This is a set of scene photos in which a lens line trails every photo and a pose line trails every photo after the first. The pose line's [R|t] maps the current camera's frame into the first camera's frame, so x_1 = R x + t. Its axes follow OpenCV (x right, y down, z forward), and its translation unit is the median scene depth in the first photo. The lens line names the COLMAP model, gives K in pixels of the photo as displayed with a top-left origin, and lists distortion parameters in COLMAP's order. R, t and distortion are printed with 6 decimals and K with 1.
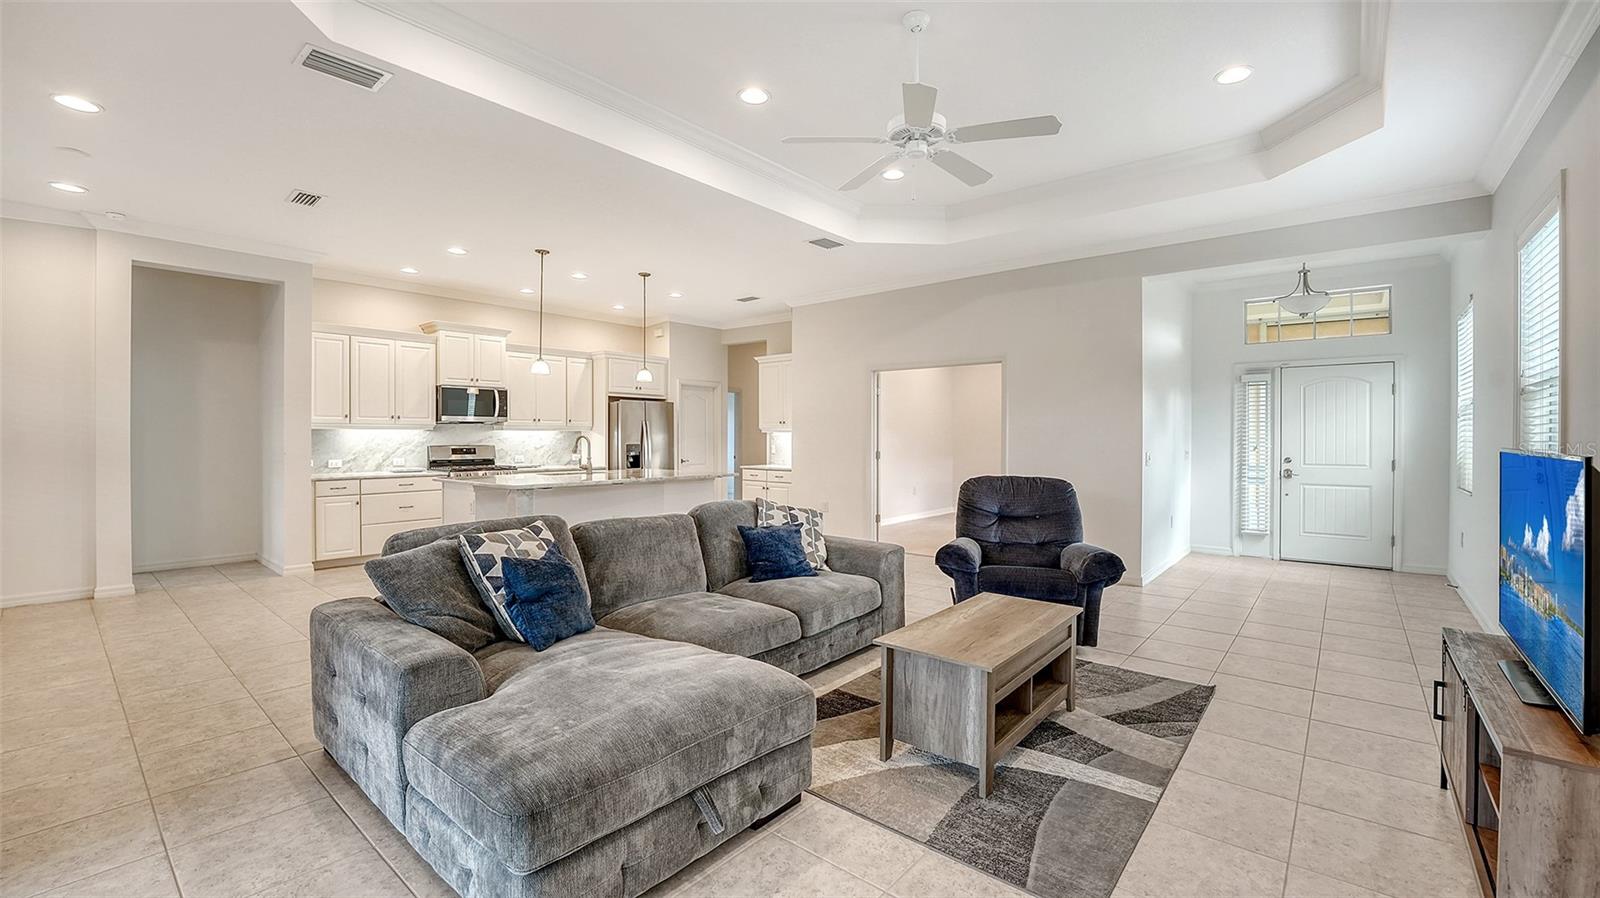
lens RADIAL K [[649.7, 0, 785.1], [0, 649.7, 436.0], [0, 0, 1]] dist [0.008662, -0.001349]
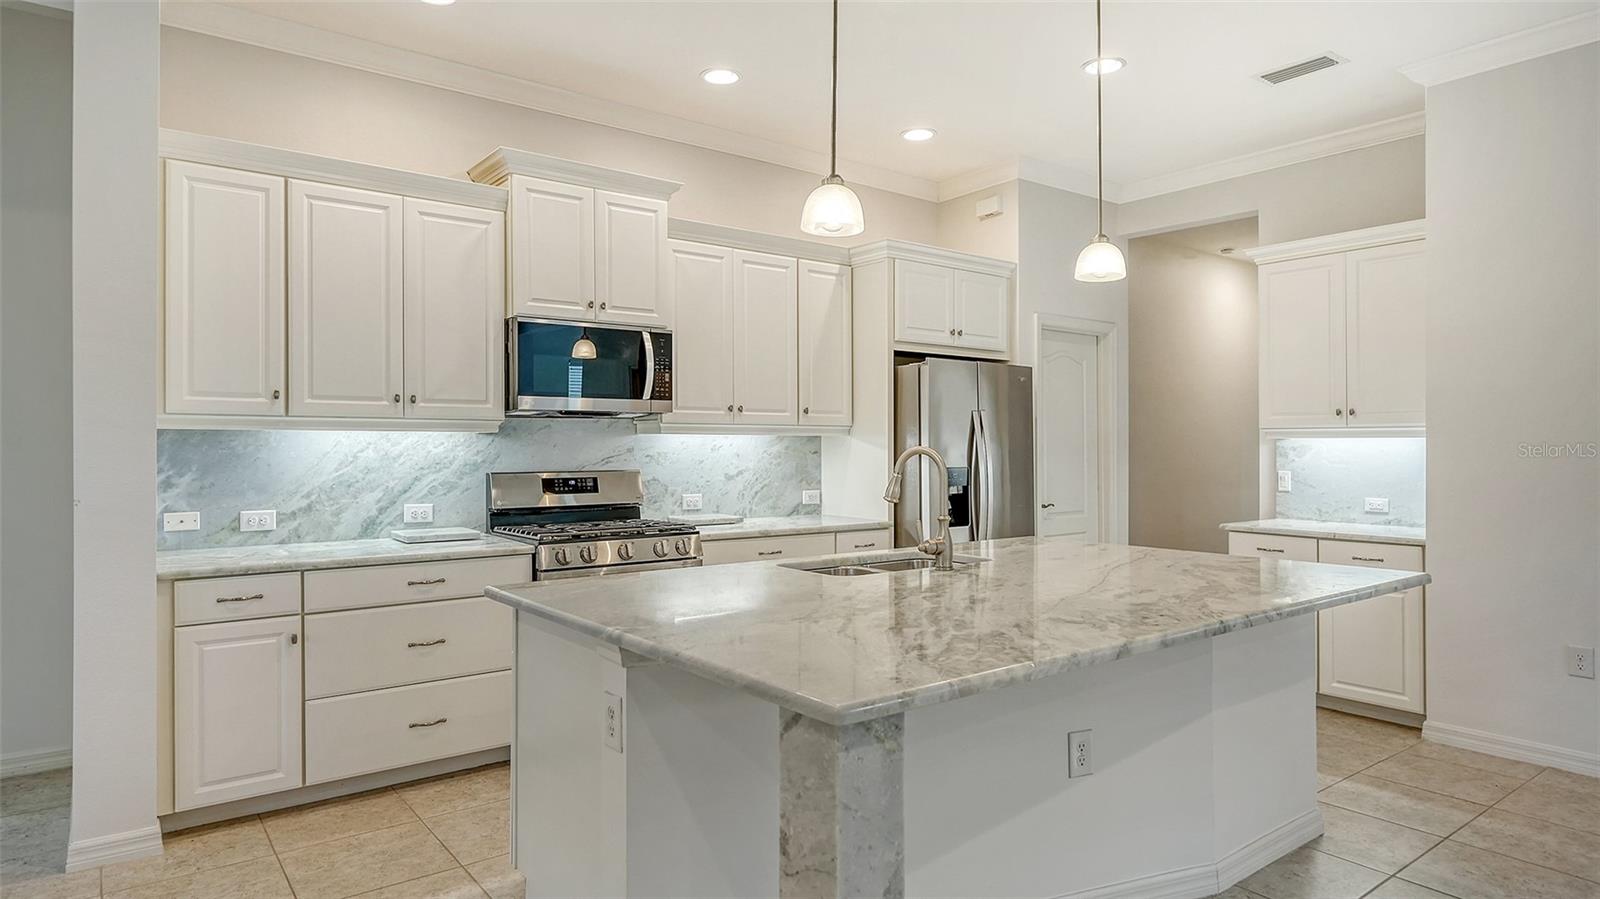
lens RADIAL K [[919.4, 0, 809.7], [0, 919.4, 449.8], [0, 0, 1]] dist [0.007933, 0.000653]
pose [[0.982087, 0.002073, -0.188415, -0.245343], [-0.001107, 0.999986, 0.005234, -0.002050], [0.188423, -0.004932, 0.982076, 0.478404]]
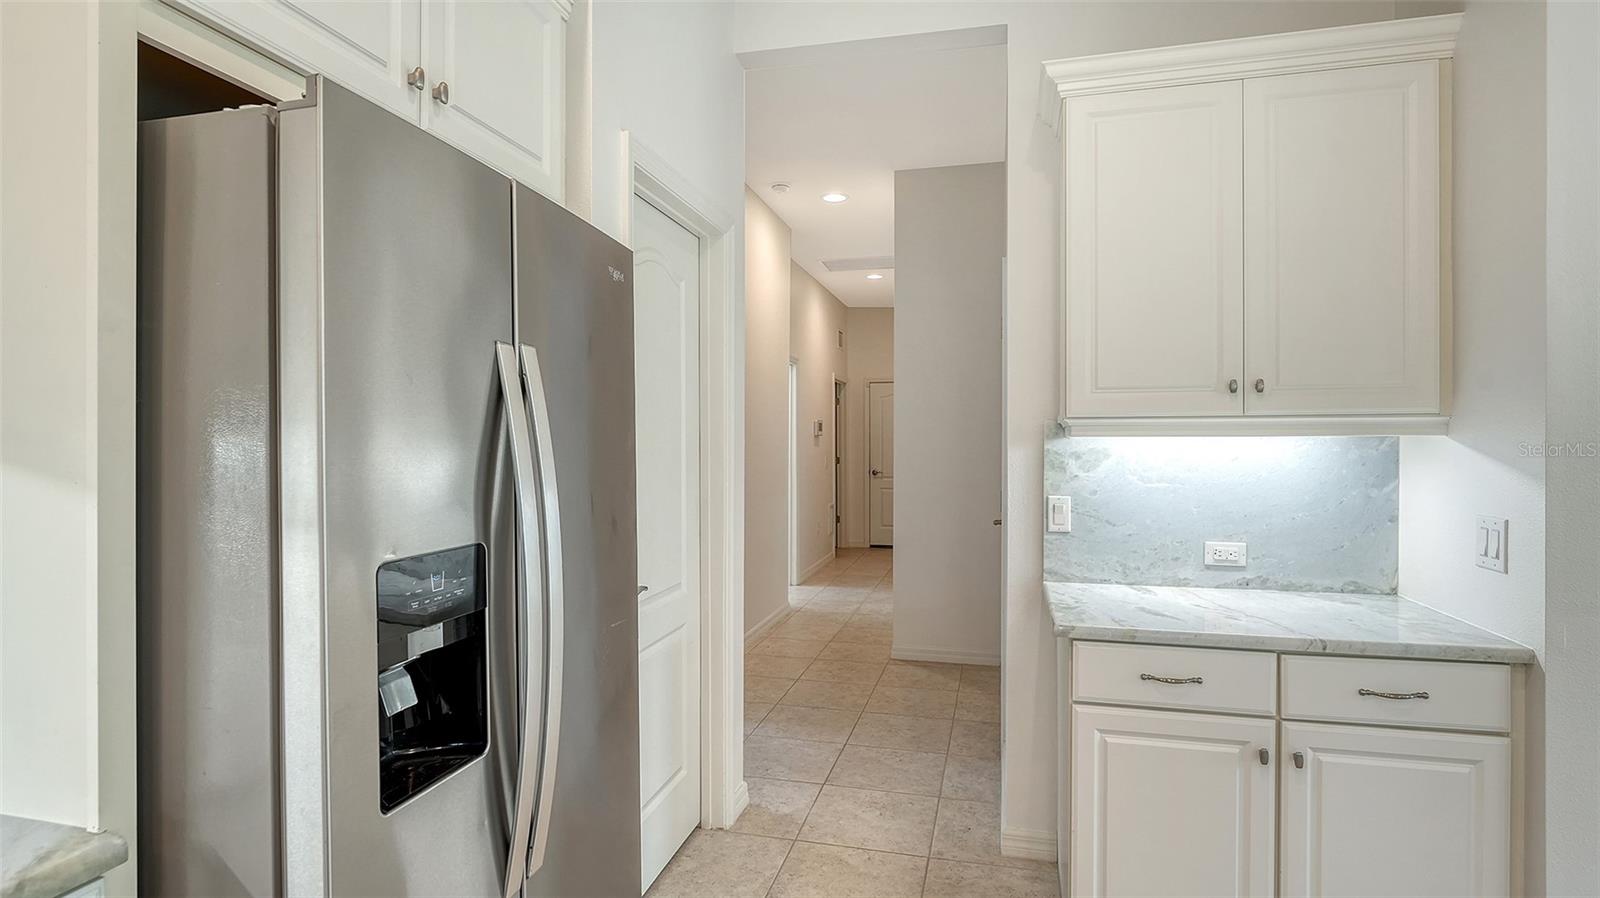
lens RADIAL K [[795.1, 0, 793.7], [0, 795.1, 440.6], [0, 0, 1]] dist [-0.003593, -0.000422]
pose [[0.897707, -0.003183, 0.440581, -0.271693], [0.004679, 0.999986, -0.002309, -0.005729], [-0.440568, 0.004134, 0.897710, 0.984289]]
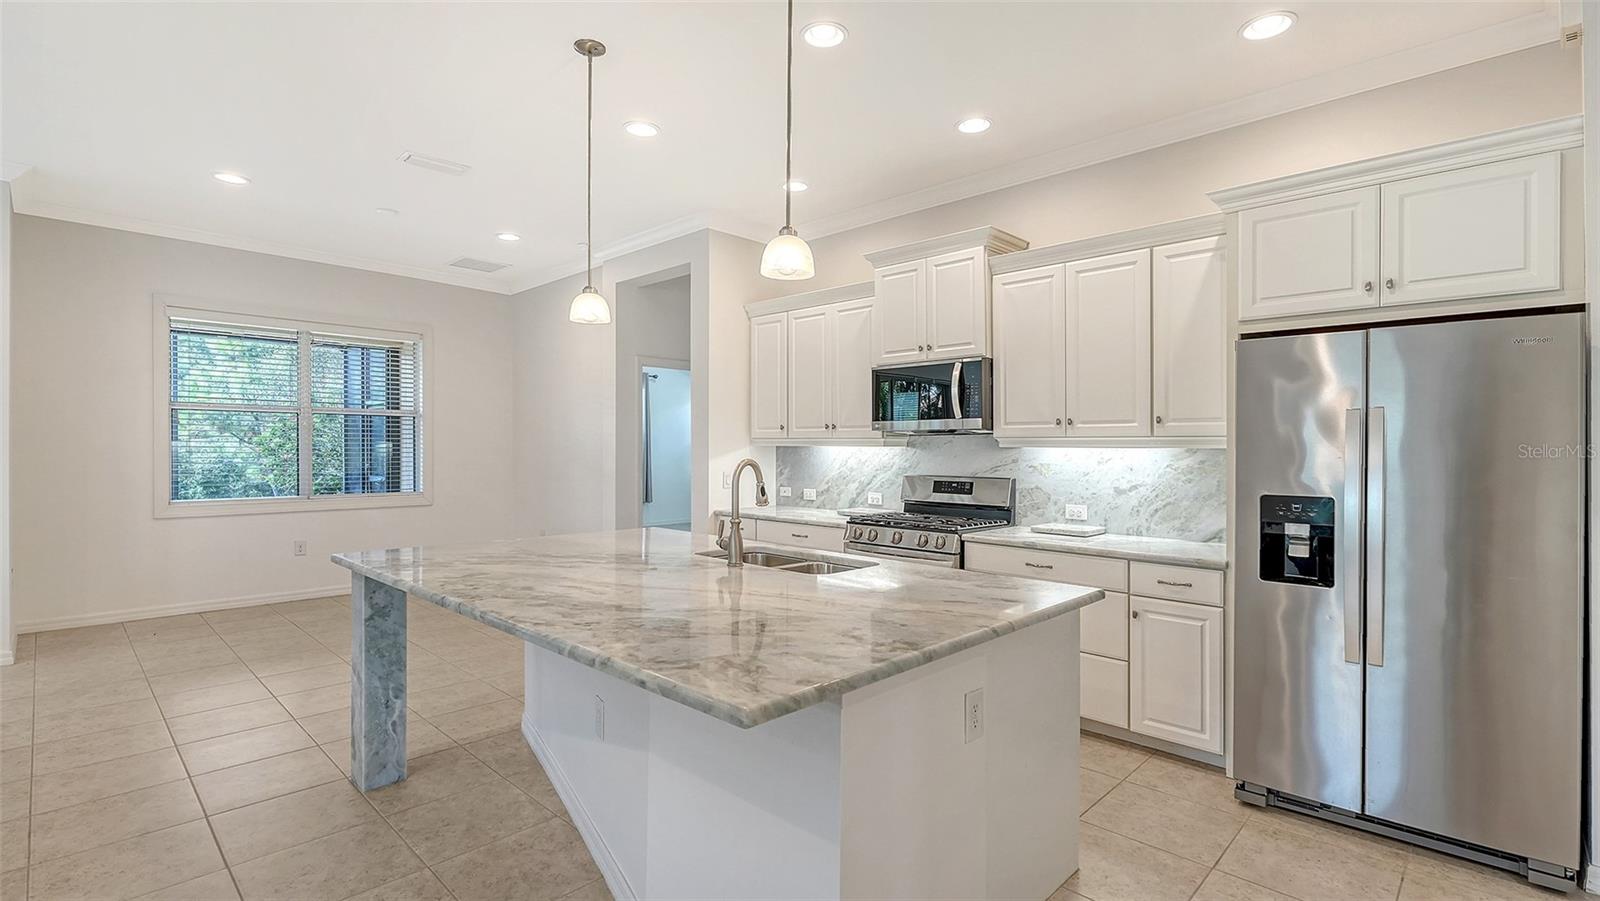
lens RADIAL K [[728.7, 0, 807.3], [0, 728.7, 450.4], [0, 0, 1]] dist [0.002905, -0.000068]
pose [[-0.037726, -0.002489, -0.999285, 0.092062], [-0.010973, 0.999938, -0.002076, -0.003797], [0.999228, 0.010887, -0.037751, 0.922998]]
